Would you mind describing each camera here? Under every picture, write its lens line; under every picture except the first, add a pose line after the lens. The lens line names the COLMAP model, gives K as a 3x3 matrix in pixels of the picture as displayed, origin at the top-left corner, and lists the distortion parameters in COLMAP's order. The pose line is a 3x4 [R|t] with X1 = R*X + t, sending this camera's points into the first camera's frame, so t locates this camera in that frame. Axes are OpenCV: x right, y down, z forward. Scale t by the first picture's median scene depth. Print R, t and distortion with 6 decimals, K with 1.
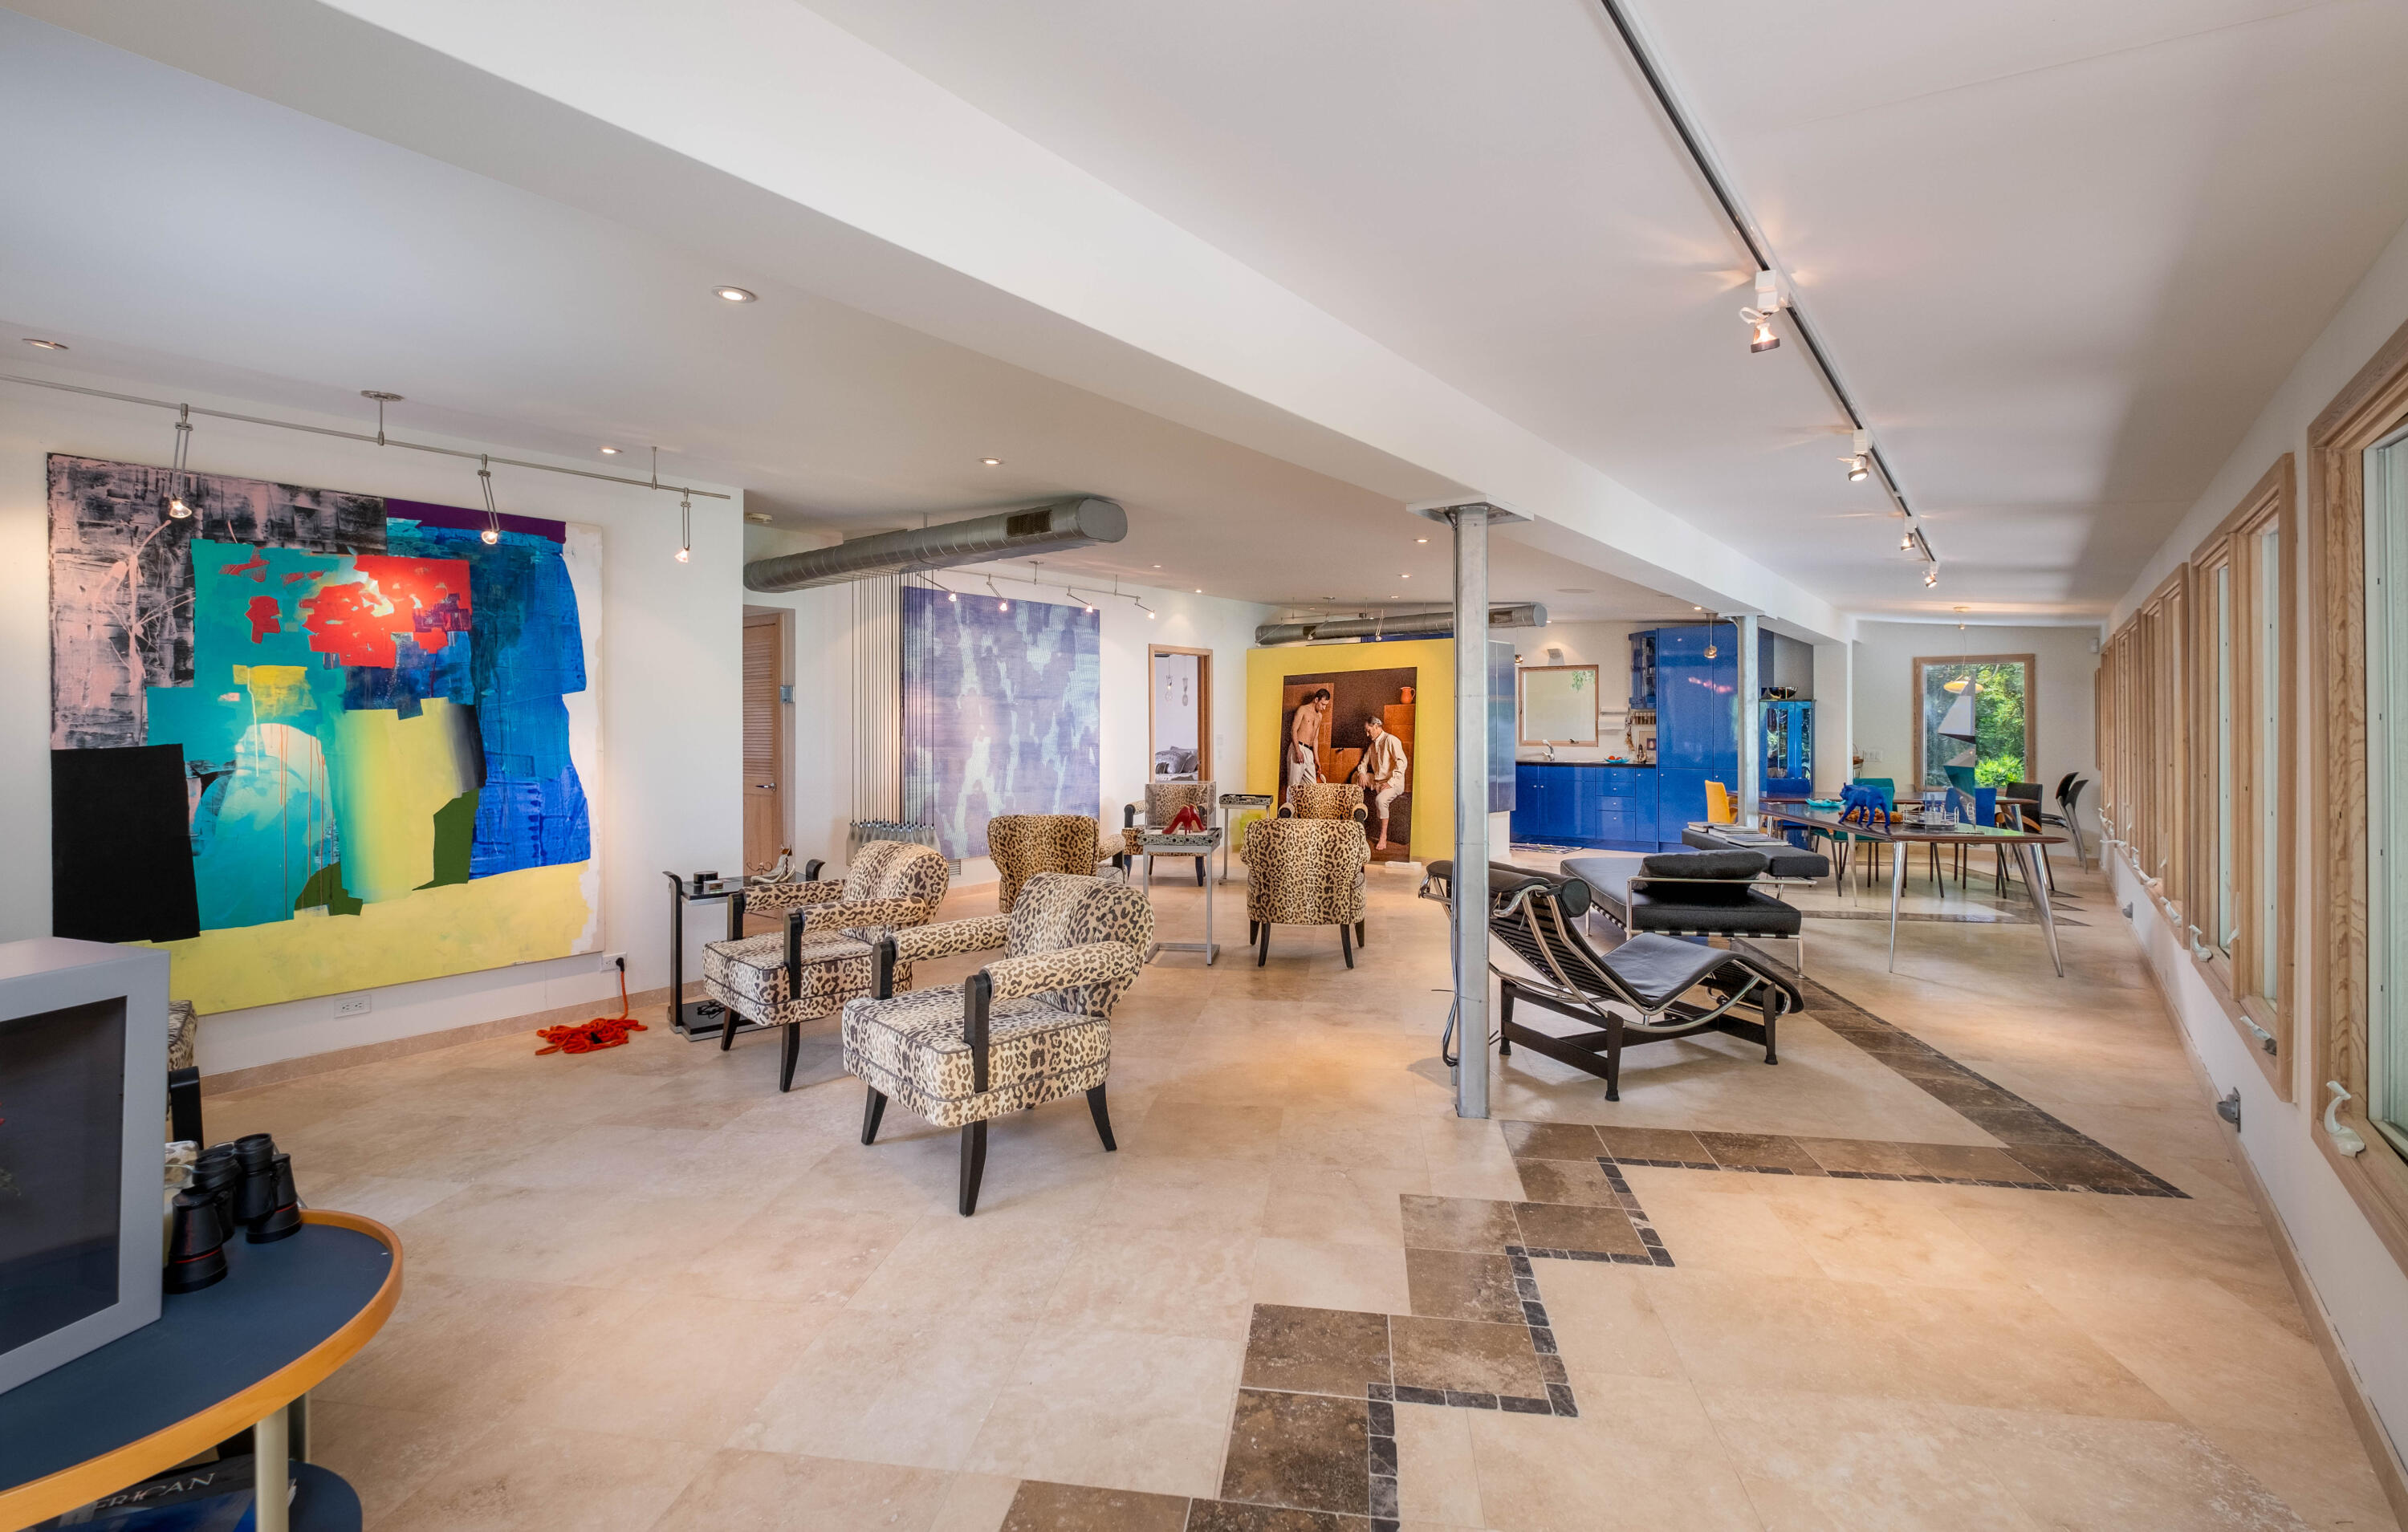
lens RADIAL K [[1037.4, 0, 1233.5], [0, 1037.4, 722.6], [0, 0, 1]] dist [-0.002364, -0.002104]
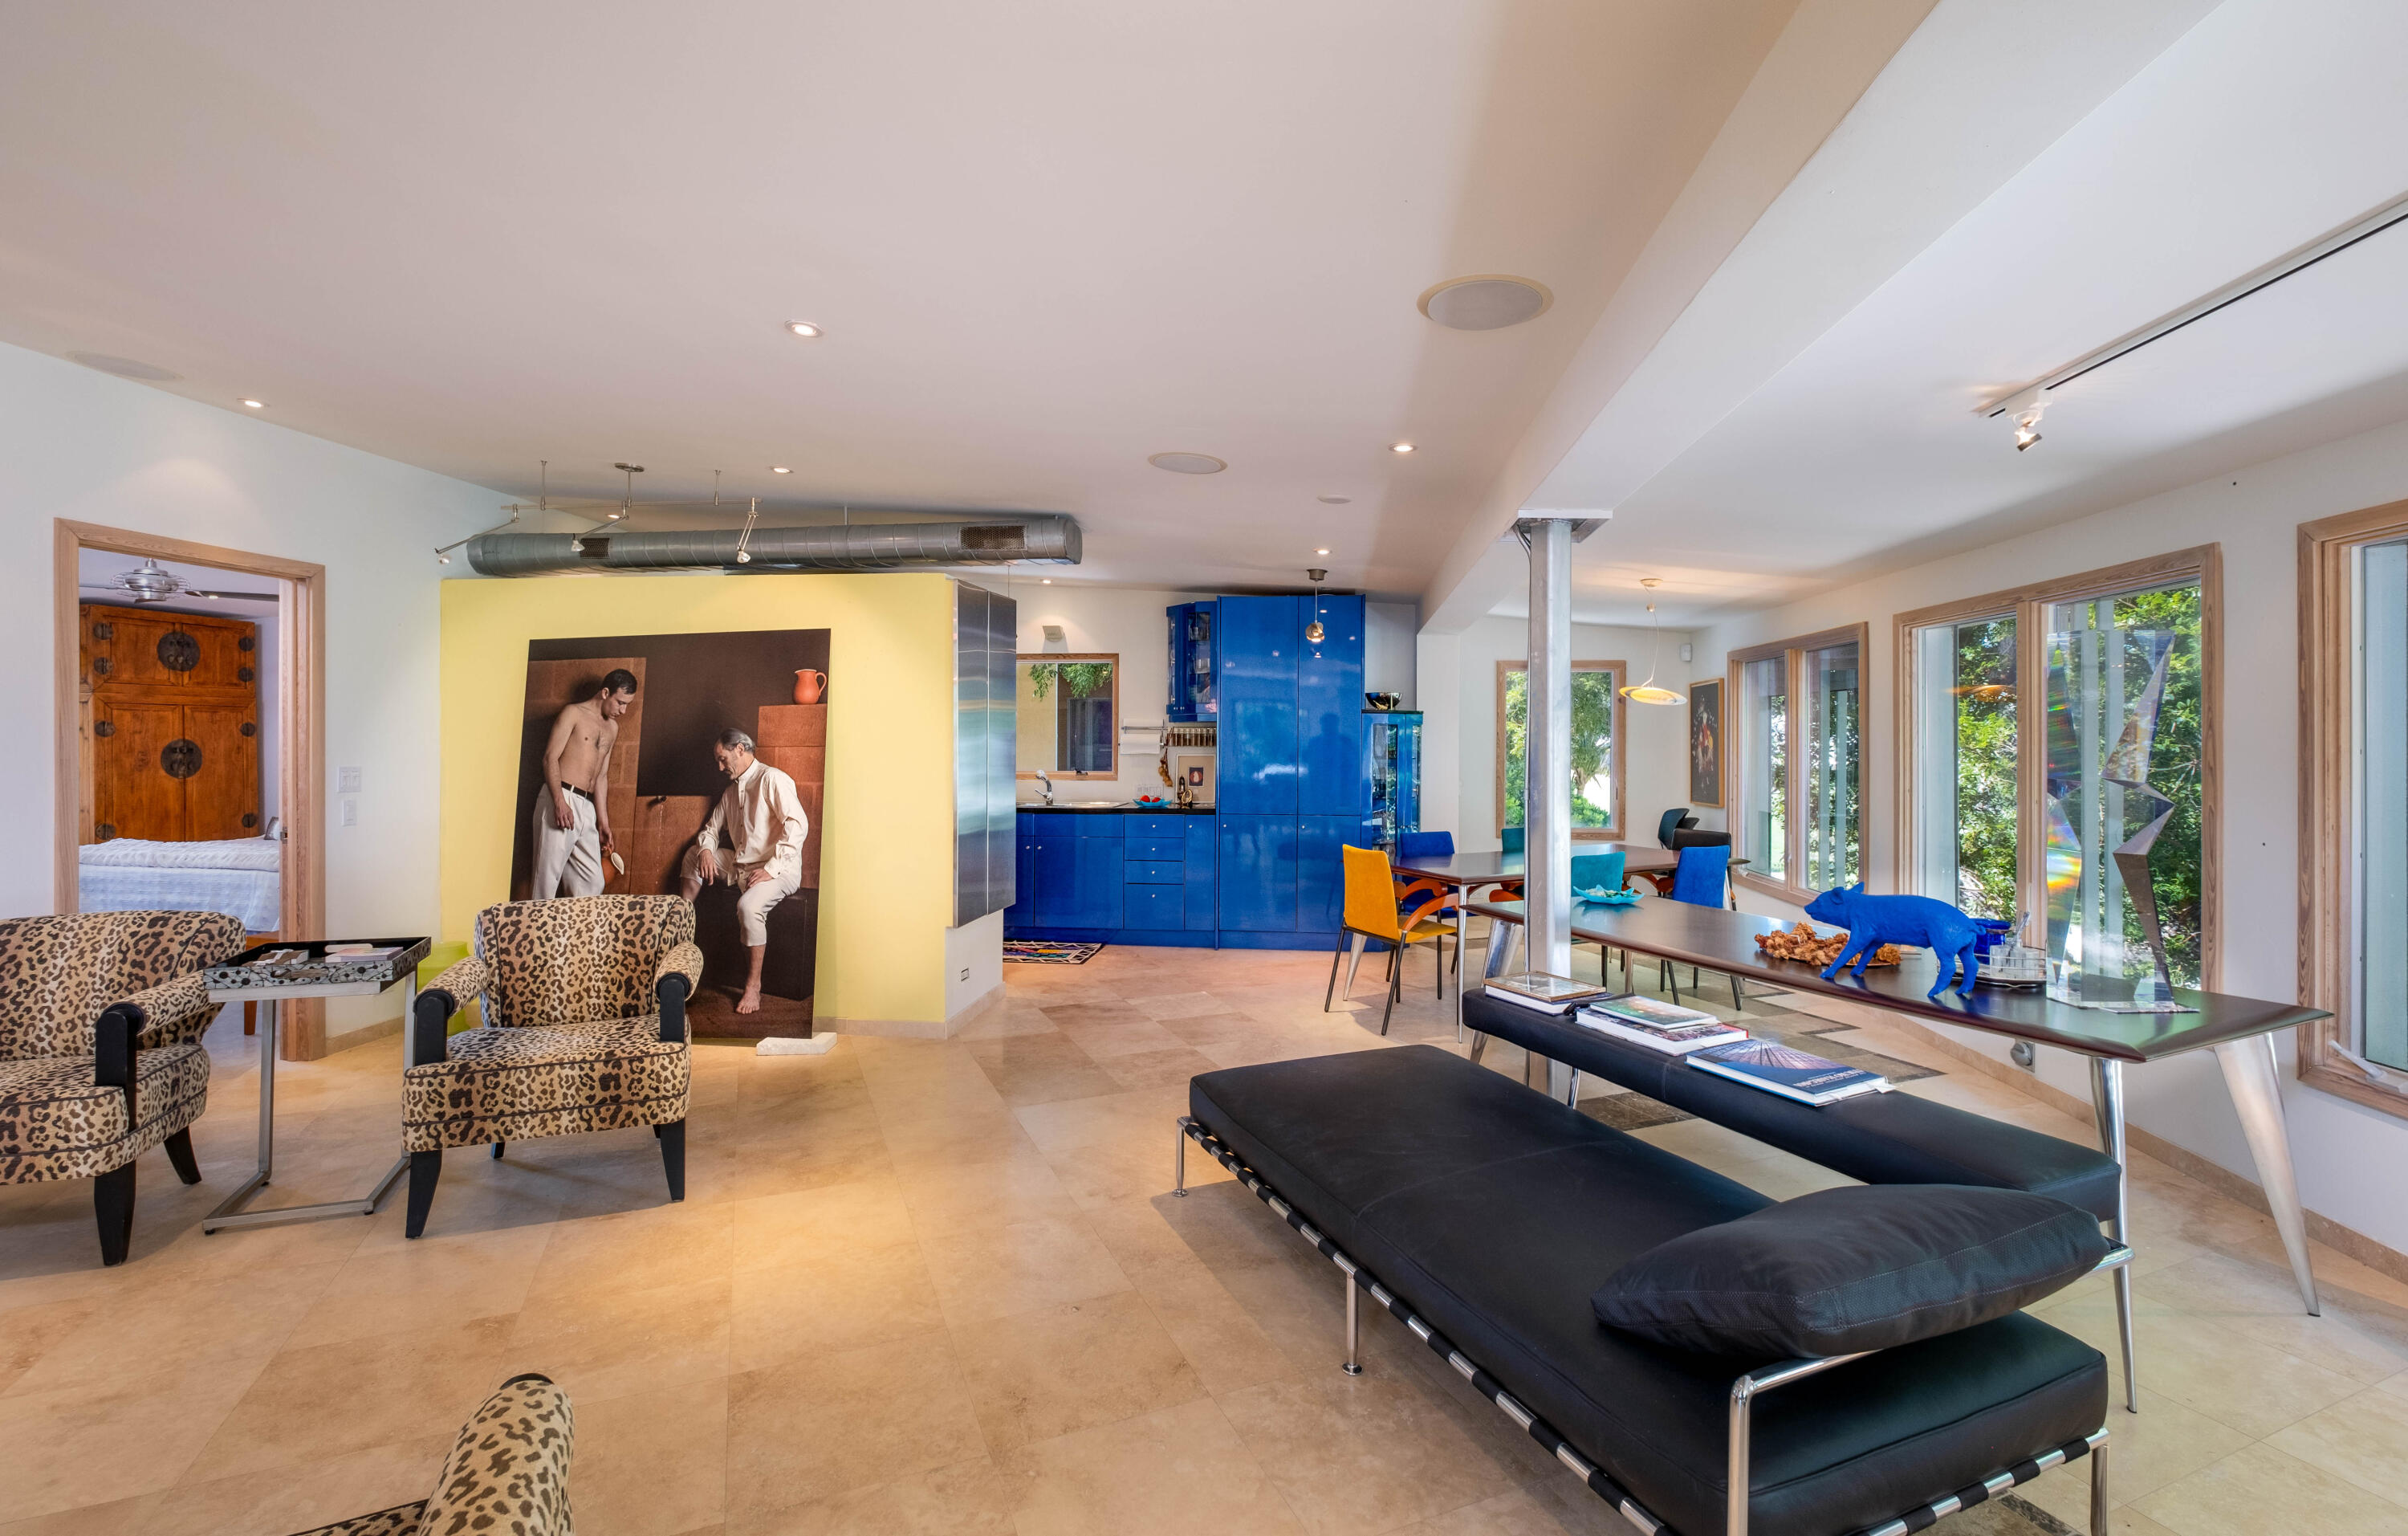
lens RADIAL K [[1037.7, 0, 1192.9], [0, 1037.7, 745.5], [0, 0, 1]] dist [-0.002364, -0.002104]
pose [[0.867907, 0.003246, 0.496716, 0.083473], [-0.006318, 0.999970, 0.004506, -0.001949], [-0.496686, -0.007049, 0.867902, 0.494988]]
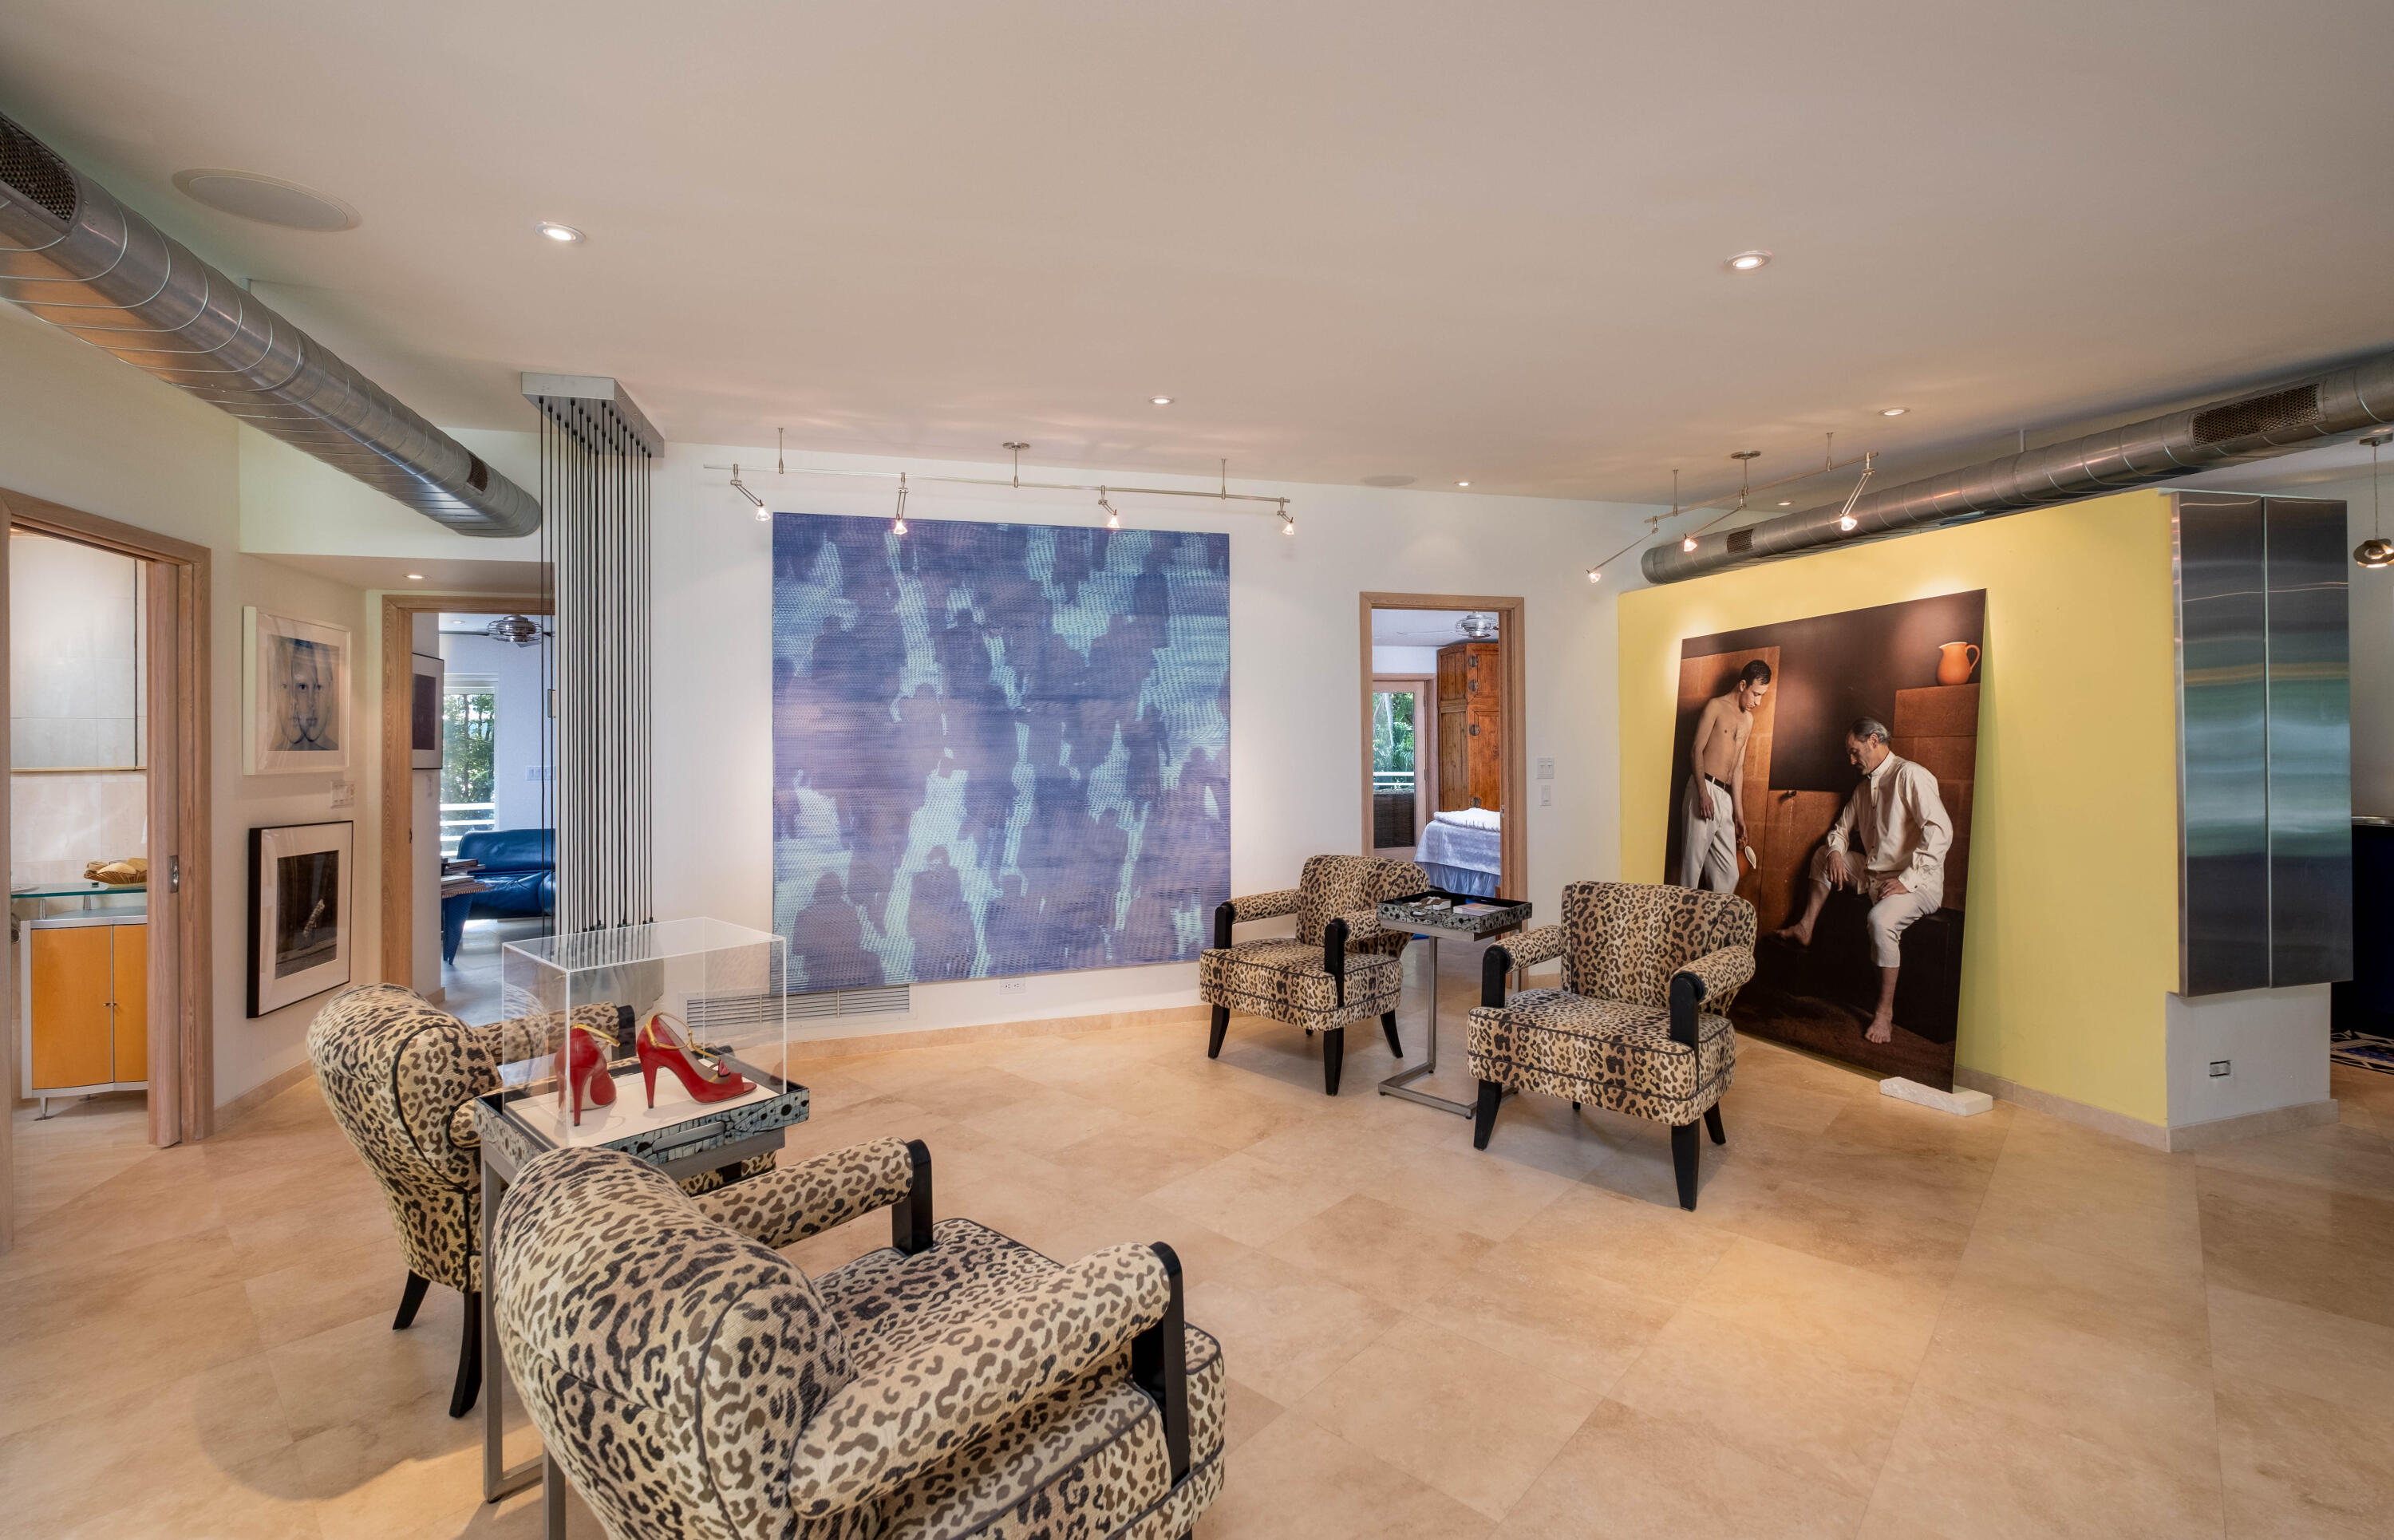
lens RADIAL K [[1031.4, 0, 1215.3], [0, 1031.4, 736.6], [0, 0, 1]] dist [-0.002364, -0.002104]
pose [[0.813593, -0.011356, -0.581324, 0.167716], [0.013533, 0.999908, -0.000592, -0.001727], [0.581278, -0.007386, 0.813672, 0.518889]]
